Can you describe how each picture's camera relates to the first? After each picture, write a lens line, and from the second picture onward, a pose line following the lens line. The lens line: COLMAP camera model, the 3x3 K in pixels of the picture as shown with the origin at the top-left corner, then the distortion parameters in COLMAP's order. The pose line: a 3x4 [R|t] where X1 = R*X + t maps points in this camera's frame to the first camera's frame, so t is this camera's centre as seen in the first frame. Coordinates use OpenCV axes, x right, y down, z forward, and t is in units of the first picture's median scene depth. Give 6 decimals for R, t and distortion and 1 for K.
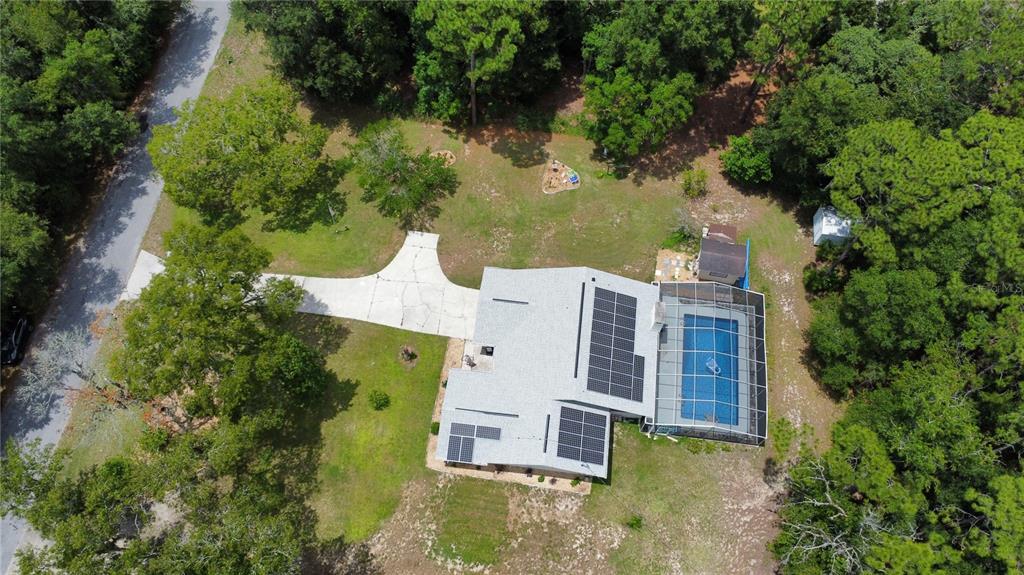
lens RADIAL K [[765.5, 0, 512.0], [0, 765.5, 287.5], [0, 0, 1]] dist [0.000853, -0.001843]
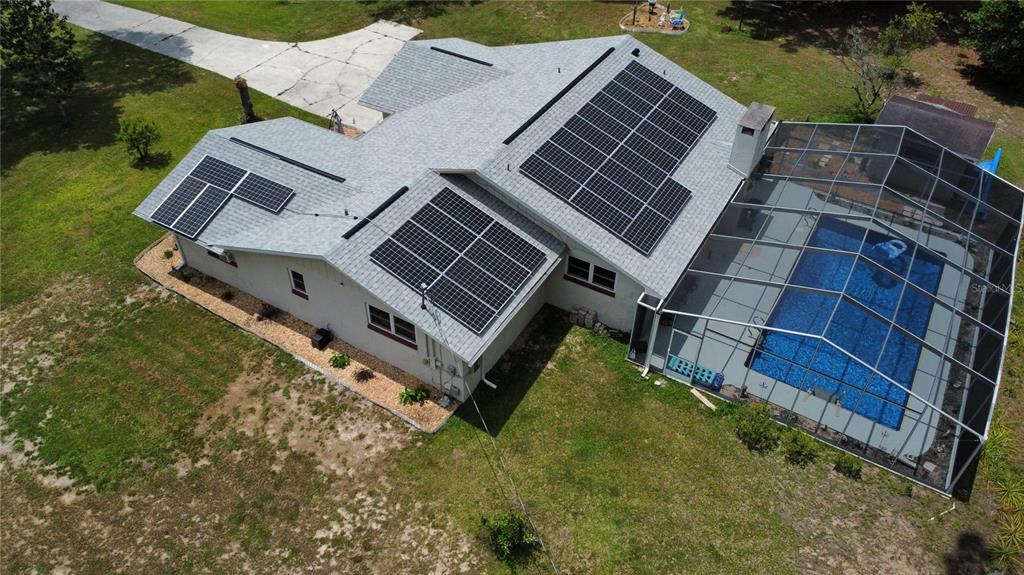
lens RADIAL K [[765.5, 0, 512.0], [0, 765.5, 287.5], [0, 0, 1]] dist [0.000853, -0.001843]
pose [[0.918599, 0.271768, -0.286913, 0.220222], [-0.358549, 0.878442, -0.315883, 0.307040], [0.166190, 0.393042, 0.904378, 0.638198]]
